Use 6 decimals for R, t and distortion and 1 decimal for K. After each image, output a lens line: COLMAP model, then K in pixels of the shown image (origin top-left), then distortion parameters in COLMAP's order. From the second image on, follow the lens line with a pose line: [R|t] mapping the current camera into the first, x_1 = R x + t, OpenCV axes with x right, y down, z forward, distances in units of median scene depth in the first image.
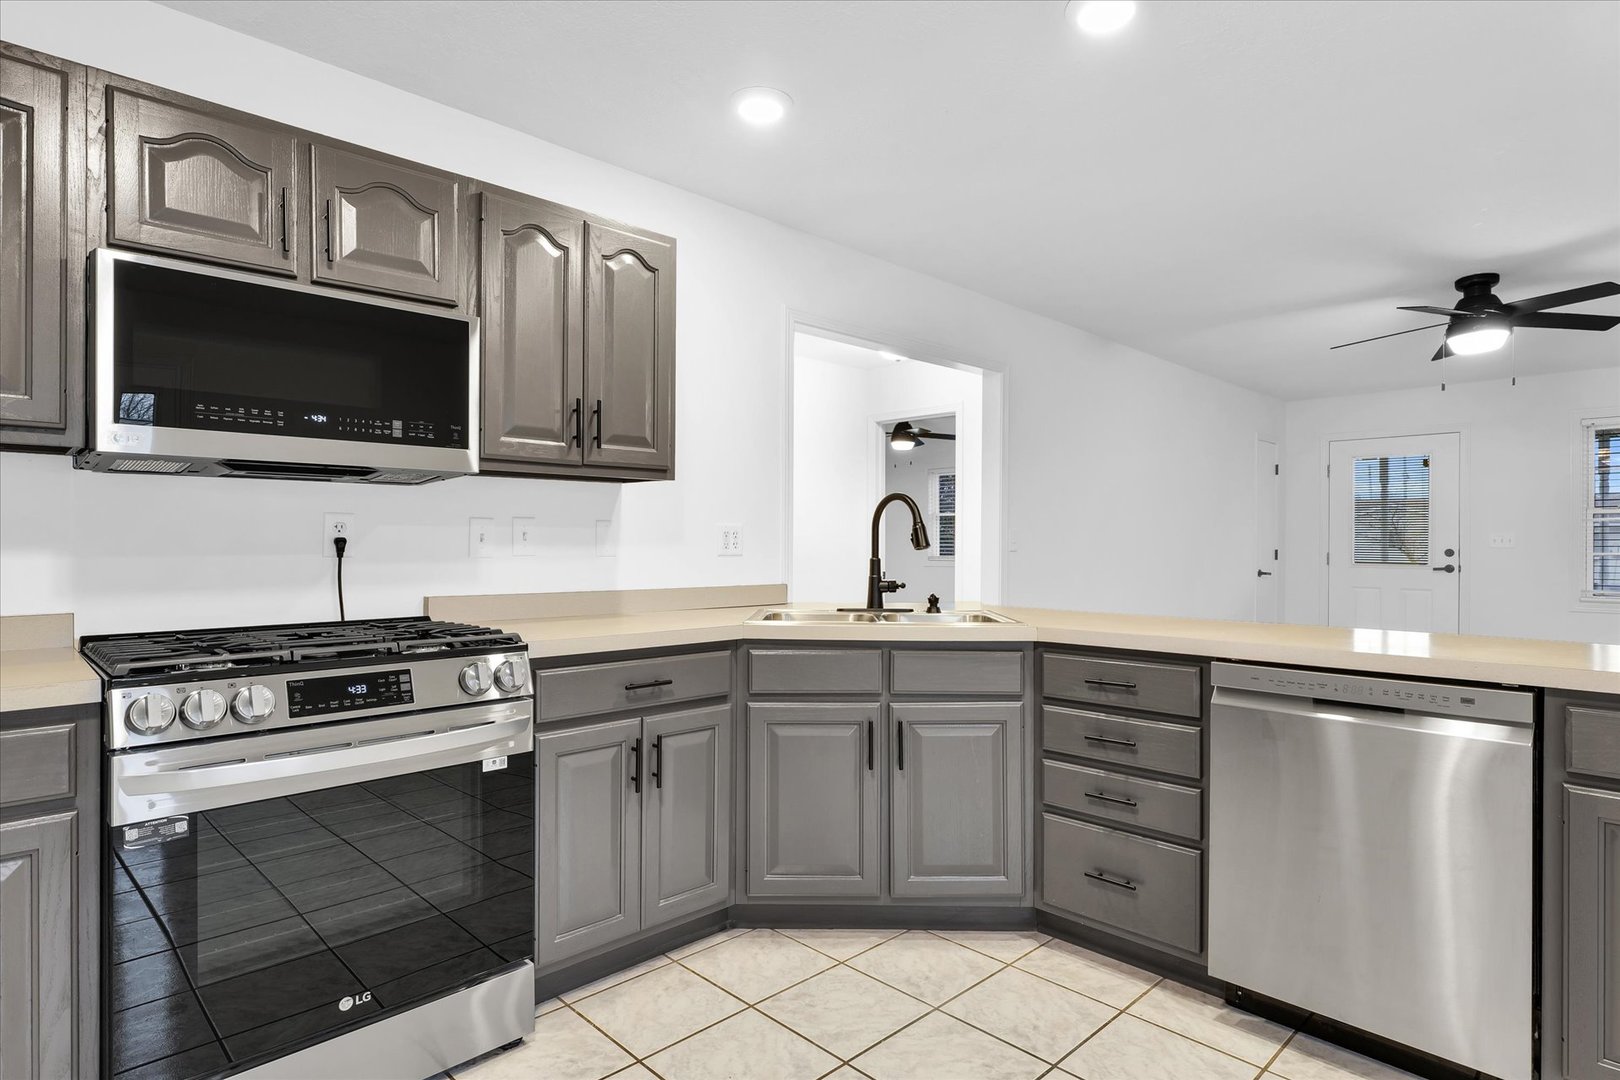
lens RADIAL K [[856.3, 0, 808.7], [0, 856.3, 547.1], [0, 0, 1]] dist [0.000733, -0.000255]
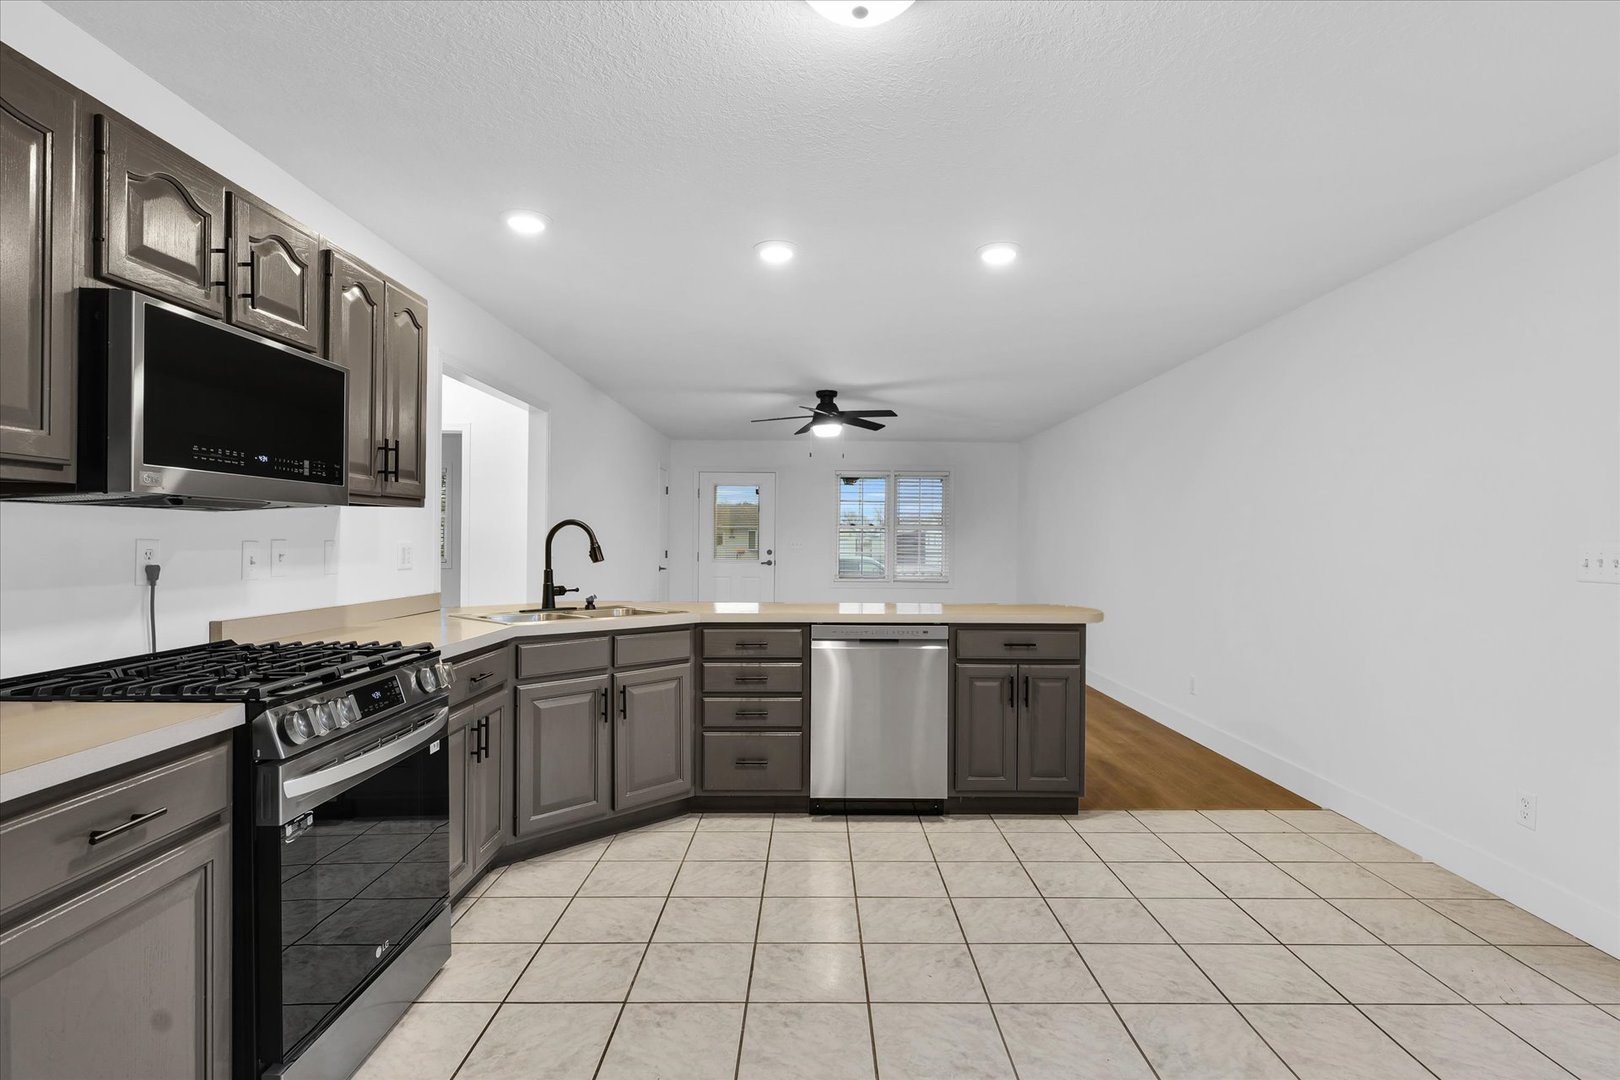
lens RADIAL K [[856.3, 0, 813.2], [0, 856.3, 551.2], [0, 0, 1]] dist [0.000733, -0.000255]
pose [[0.683720, -0.009762, 0.729679, -0.714001], [-0.000771, 0.999900, 0.014099, -0.039513], [-0.729744, -0.010202, 0.683644, -0.198905]]
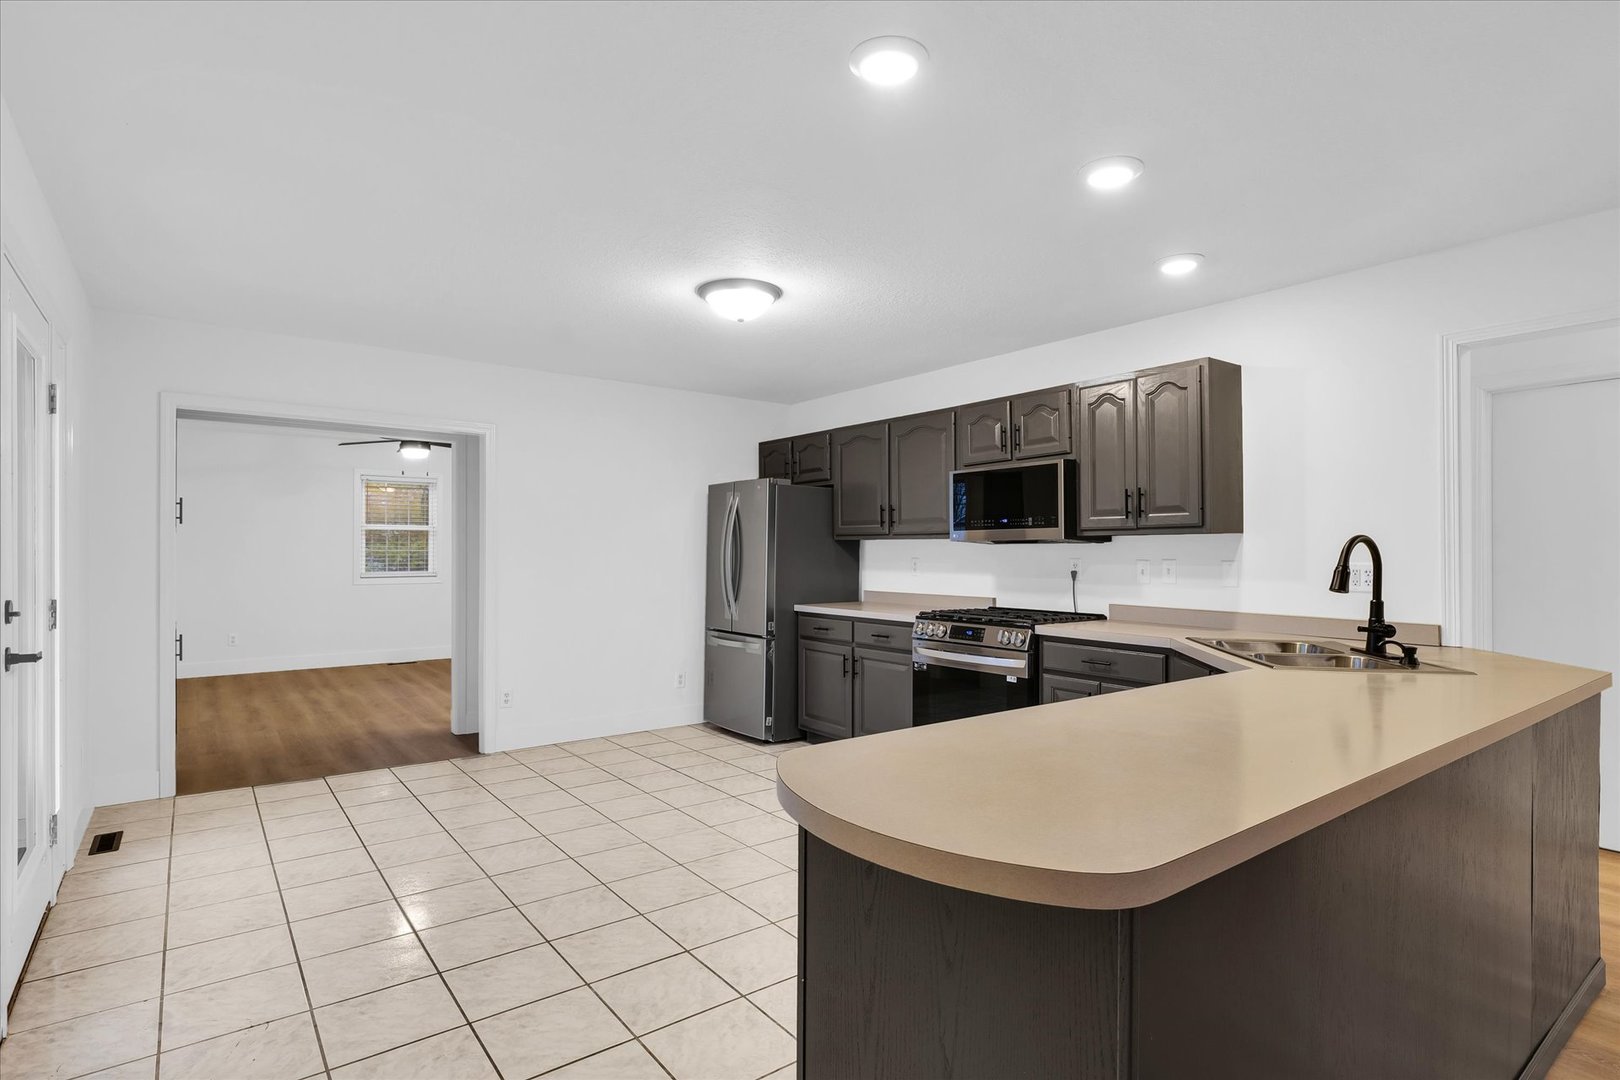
lens RADIAL K [[812.9, 0, 813.4], [0, 812.9, 546.4], [0, 0, 1]] dist [0.000837, -0.000049]
pose [[-0.112941, -0.006764, -0.993579, 1.355097], [-0.007053, 0.999957, -0.006006, -0.049952], [0.993577, 0.006330, -0.112984, 0.586237]]
